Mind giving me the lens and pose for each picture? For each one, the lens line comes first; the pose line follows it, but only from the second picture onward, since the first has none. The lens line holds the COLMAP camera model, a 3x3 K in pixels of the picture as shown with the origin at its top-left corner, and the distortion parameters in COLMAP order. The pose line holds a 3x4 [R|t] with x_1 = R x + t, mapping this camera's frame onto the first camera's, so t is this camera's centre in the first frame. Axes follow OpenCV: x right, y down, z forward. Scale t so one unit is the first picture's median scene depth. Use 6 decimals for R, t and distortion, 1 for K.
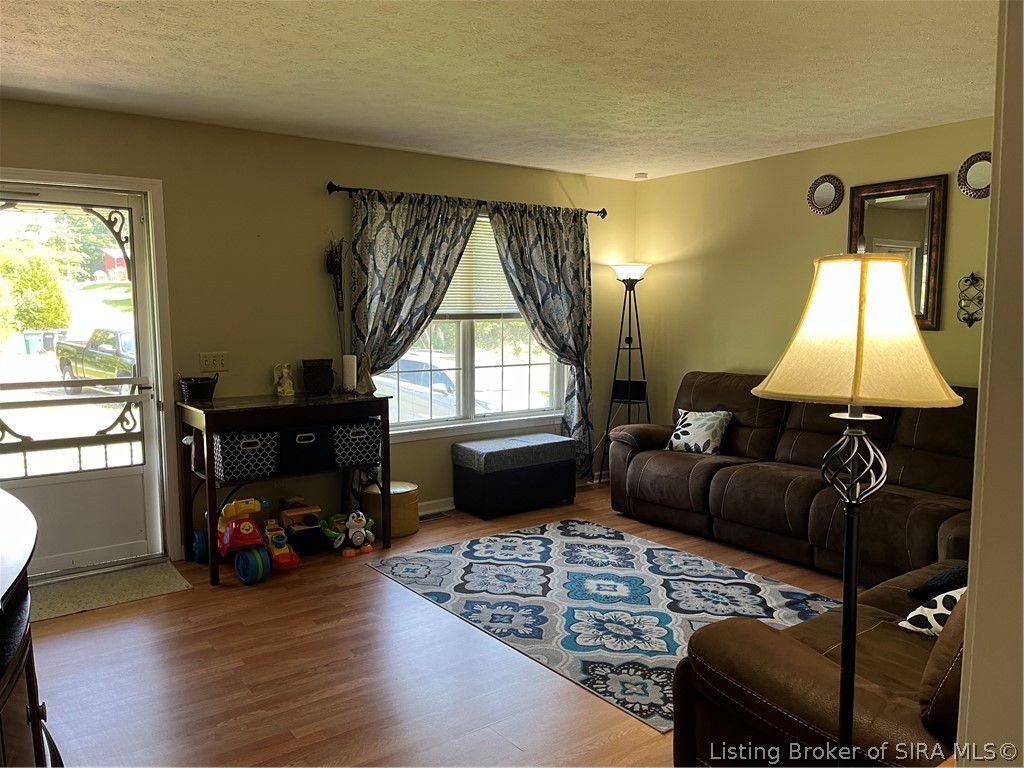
lens RADIAL K [[766.9, 0, 509.5], [0, 766.9, 385.0], [0, 0, 1]] dist [0.052203, -0.056104]
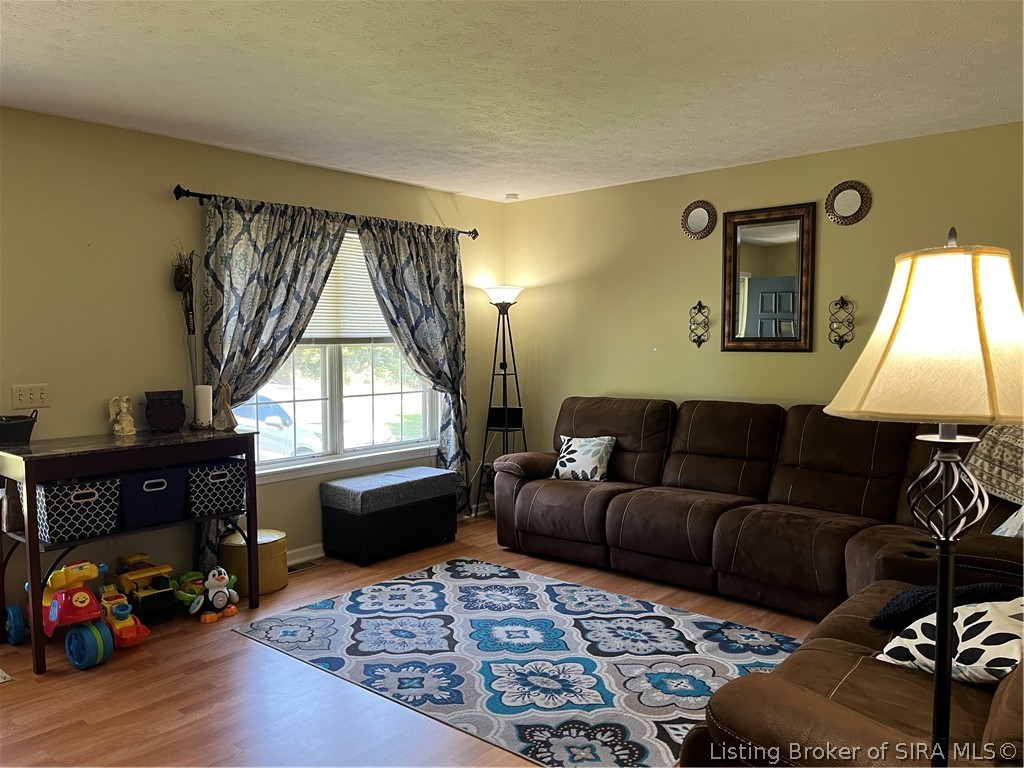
lens RADIAL K [[766.9, 0, 506.3], [0, 766.9, 387.2], [0, 0, 1]] dist [0.052203, -0.056104]
pose [[0.975633, -0.017434, 0.218715, -0.071246], [0.025163, 0.999152, -0.032602, -0.000164], [-0.217961, 0.037311, 0.975244, 0.088154]]
